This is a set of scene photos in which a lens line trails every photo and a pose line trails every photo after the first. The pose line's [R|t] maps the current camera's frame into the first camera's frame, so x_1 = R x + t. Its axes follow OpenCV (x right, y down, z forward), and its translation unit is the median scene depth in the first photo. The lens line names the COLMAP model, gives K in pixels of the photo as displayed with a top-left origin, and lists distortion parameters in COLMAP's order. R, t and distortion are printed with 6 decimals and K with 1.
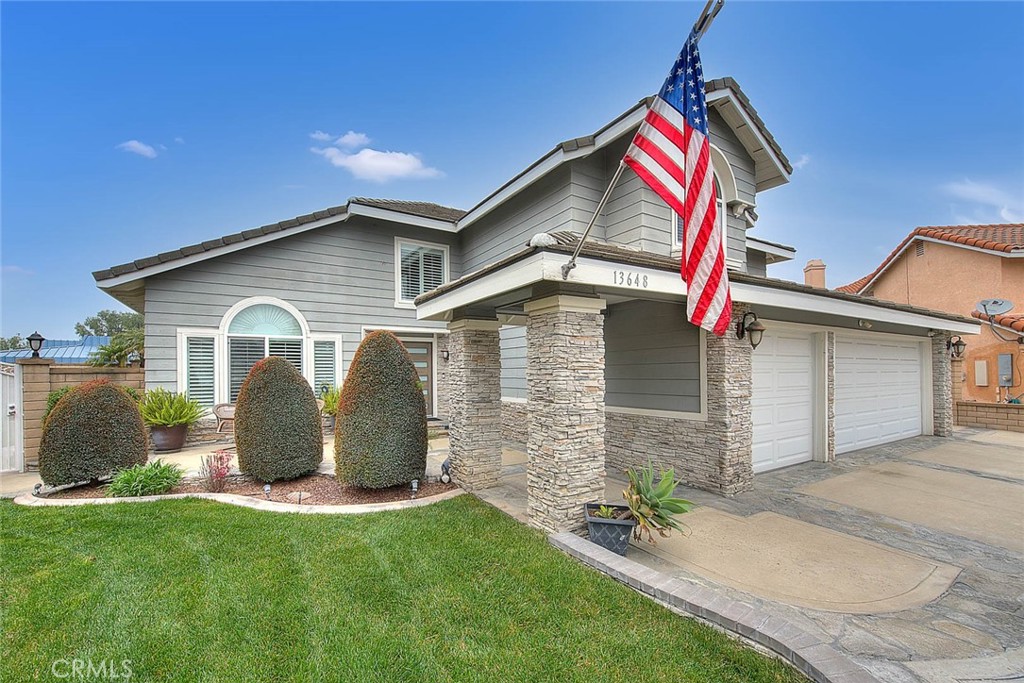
lens RADIAL K [[436.5, 0, 508.0], [0, 436.5, 367.9], [0, 0, 1]] dist [-0.002422, -0.000814]
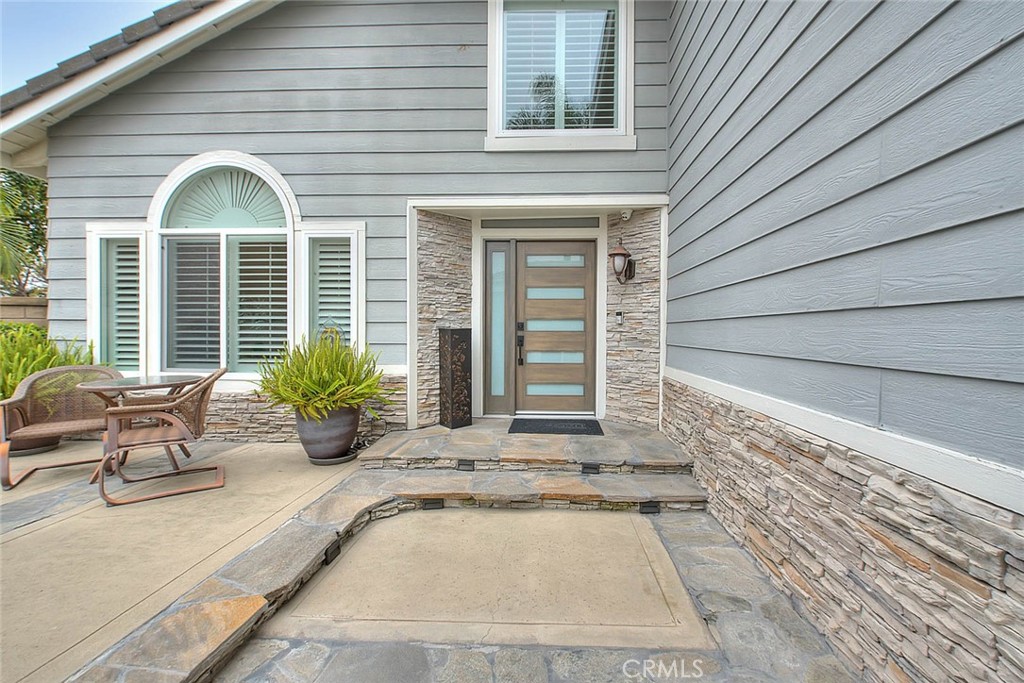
lens RADIAL K [[423.6, 0, 530.7], [0, 423.6, 336.7], [0, 0, 1]] dist [0.000278, -0.005948]
pose [[0.833700, 0.018467, -0.551909, -0.000660], [-0.005845, 0.999680, 0.024619, 0.030186], [0.552187, -0.017299, 0.833541, 0.755537]]
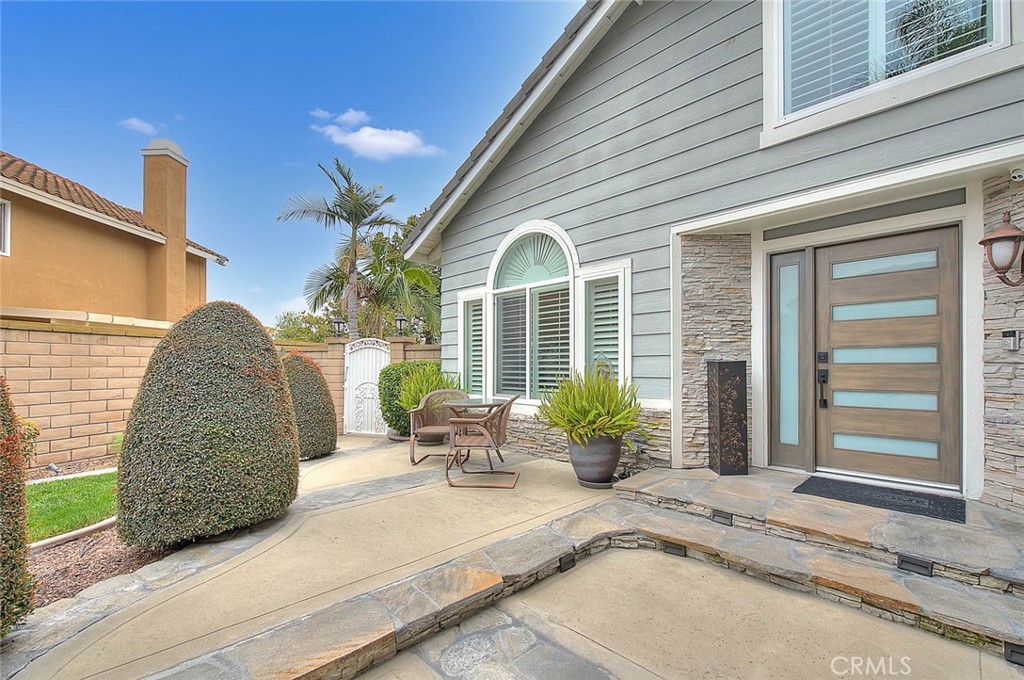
lens RADIAL K [[436.5, 0, 508.0], [0, 436.5, 366.4], [0, 0, 1]] dist [-0.002422, -0.000814]
pose [[0.212022, 0.008515, -0.977228, 0.039520], [0.008729, 0.999906, 0.010606, 0.031745], [0.977226, -0.010779, 0.211928, 0.801957]]
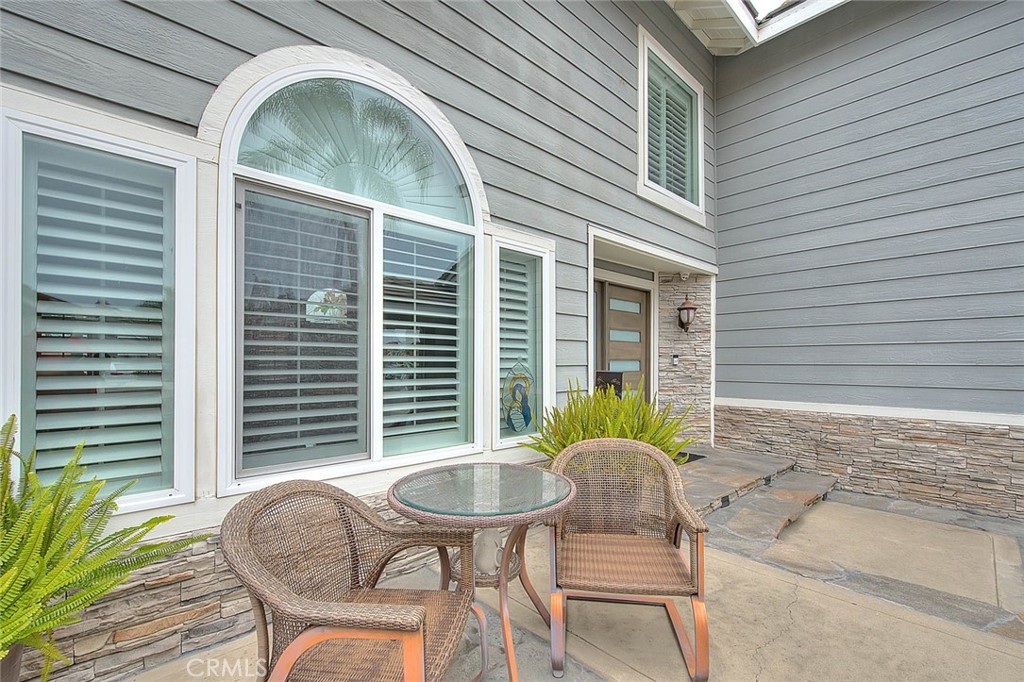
lens RADIAL K [[432.8, 0, 522.2], [0, 432.8, 361.9], [0, 0, 1]] dist [0.009528, -0.000184]
pose [[0.977687, 0.008177, 0.209907, -0.496855], [-0.009871, 0.999927, 0.007025, 0.021171], [-0.209834, -0.008940, 0.977696, 0.678413]]
